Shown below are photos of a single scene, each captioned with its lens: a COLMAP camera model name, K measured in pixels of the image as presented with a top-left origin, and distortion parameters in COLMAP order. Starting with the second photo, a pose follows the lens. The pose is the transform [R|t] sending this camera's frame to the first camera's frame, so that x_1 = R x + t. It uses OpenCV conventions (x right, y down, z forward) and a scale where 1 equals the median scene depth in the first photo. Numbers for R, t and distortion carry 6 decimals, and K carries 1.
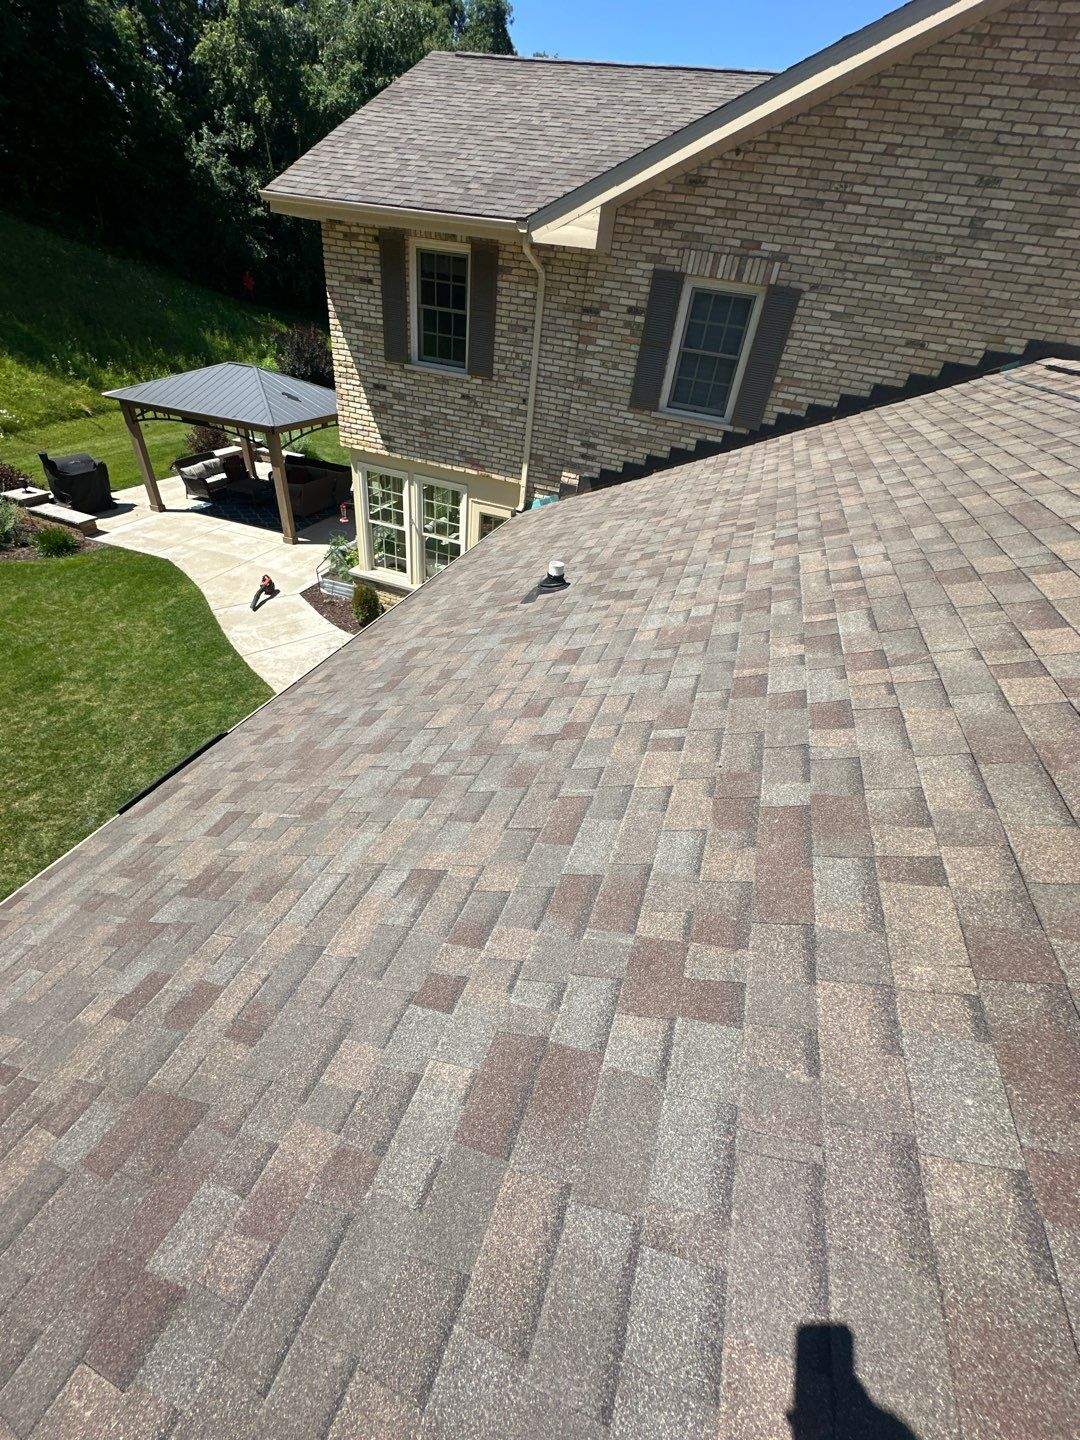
lens RADIAL K [[576.6, 0, 547.0], [0, 576.6, 716.1], [0, 0, 1]] dist [-0.003564, -0.000361]
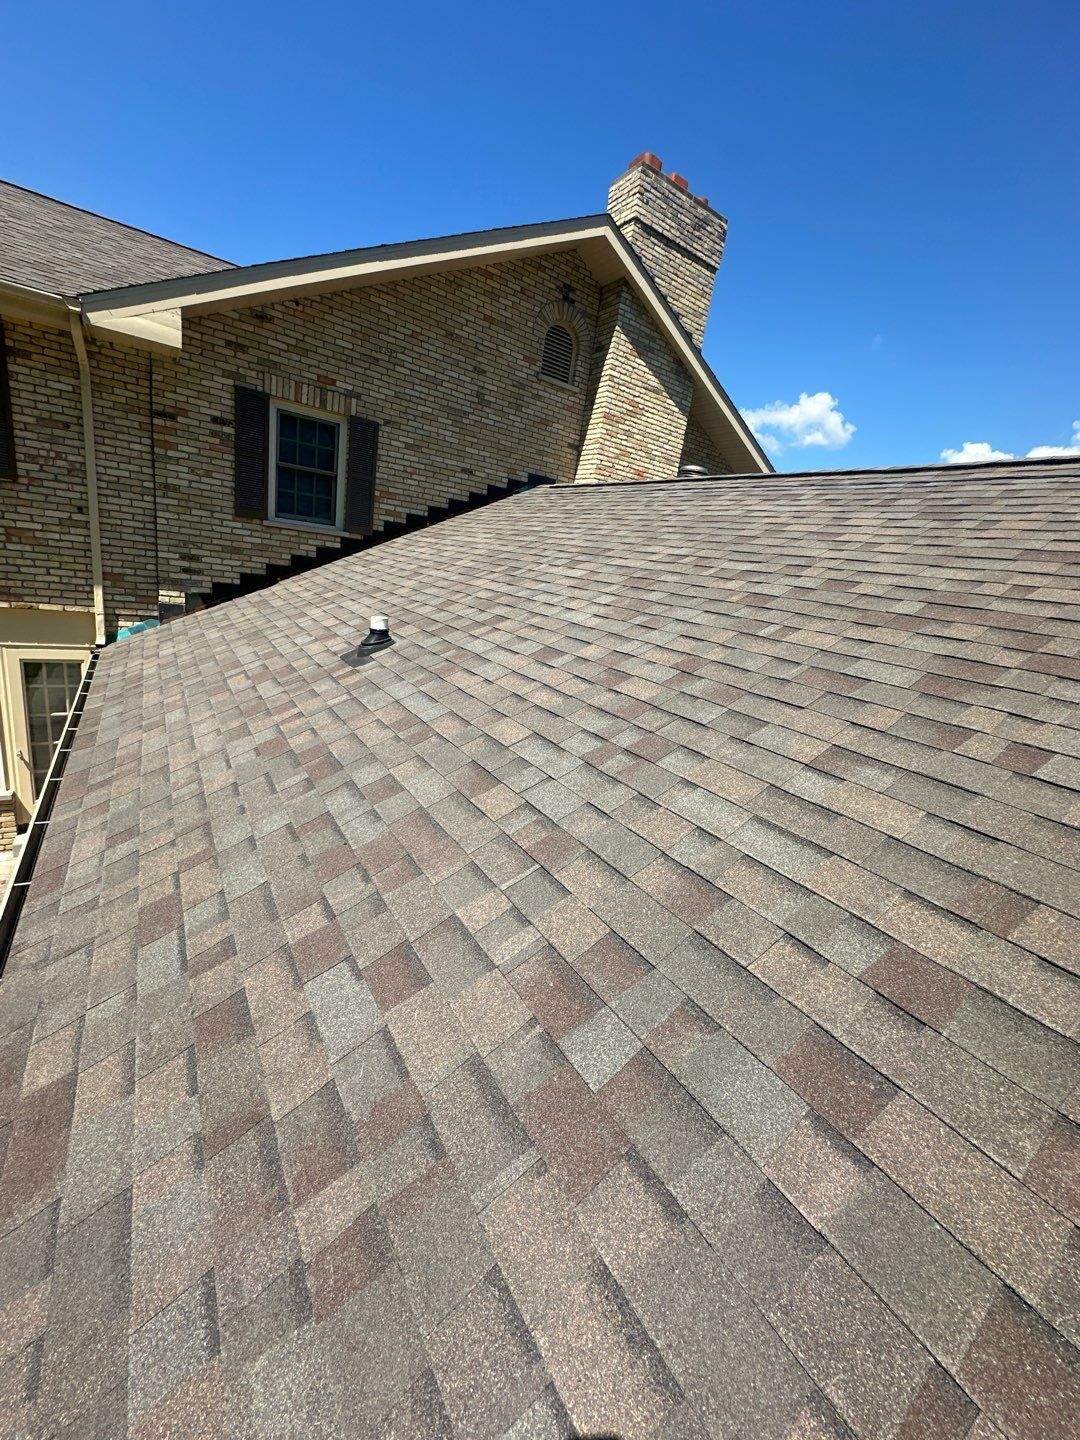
lens RADIAL K [[576.6, 0, 547.0], [0, 576.6, 716.1], [0, 0, 1]] dist [-0.003564, -0.000361]
pose [[0.609919, -0.229169, 0.758604, -0.342935], [0.424157, 0.903015, -0.068228, 0.029847], [-0.669395, 0.363381, 0.647970, 0.193284]]
